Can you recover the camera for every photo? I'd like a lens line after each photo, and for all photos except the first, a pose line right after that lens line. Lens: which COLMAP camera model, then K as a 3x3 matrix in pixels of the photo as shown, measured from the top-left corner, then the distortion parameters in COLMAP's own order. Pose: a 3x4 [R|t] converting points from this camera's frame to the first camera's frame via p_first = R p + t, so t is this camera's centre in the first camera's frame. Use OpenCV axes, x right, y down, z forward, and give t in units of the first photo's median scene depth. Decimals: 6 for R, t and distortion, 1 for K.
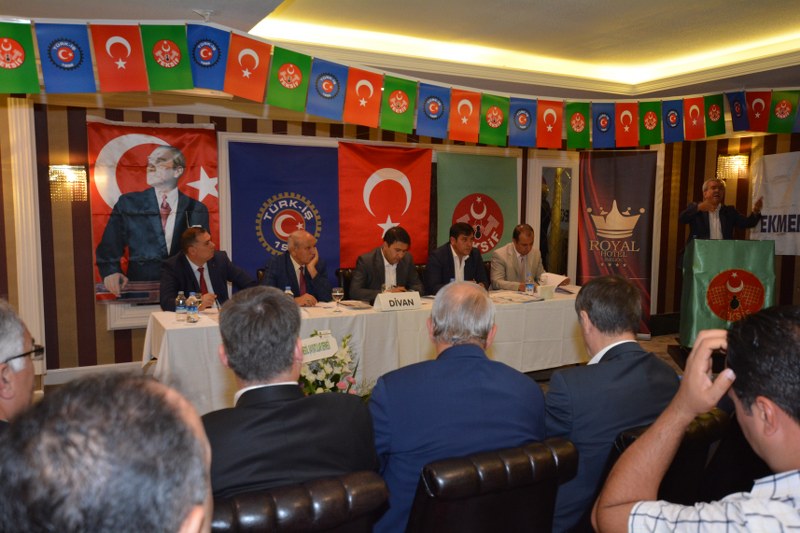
lens RADIAL K [[657.2, 0, 398.0], [0, 657.2, 265.8], [0, 0, 1]] dist [-0.005854, 0.050605]
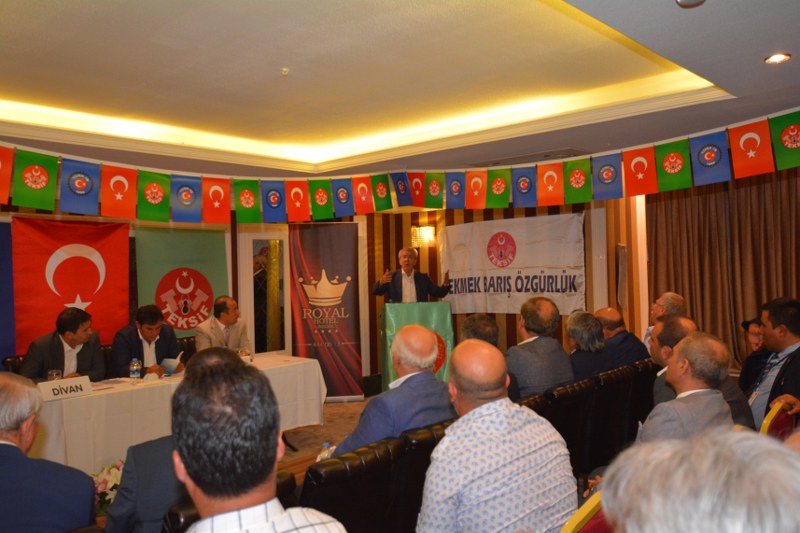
lens RADIAL K [[657.2, 0, 398.0], [0, 657.2, 265.8], [0, 0, 1]] dist [-0.005854, 0.050605]
pose [[0.939020, -0.031252, 0.342438, 0.100447], [0.067039, 0.993391, -0.093171, 0.000098], [-0.337263, 0.110446, 0.934909, -0.028427]]
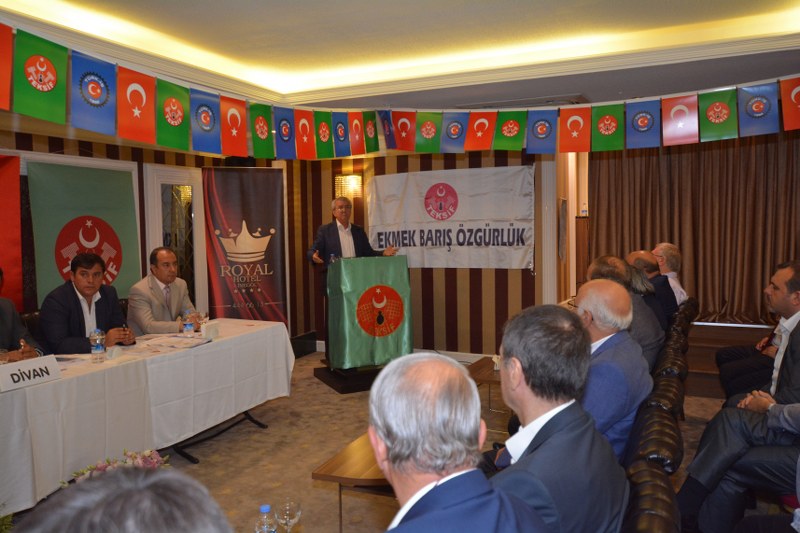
lens RADIAL K [[657.2, 0, 398.0], [0, 657.2, 265.8], [0, 0, 1]] dist [-0.005854, 0.050605]
pose [[0.789635, -0.062318, 0.610404, -0.081525], [0.083272, 0.996509, -0.005987, -0.016109], [-0.607900, 0.055557, 0.792067, 0.171825]]
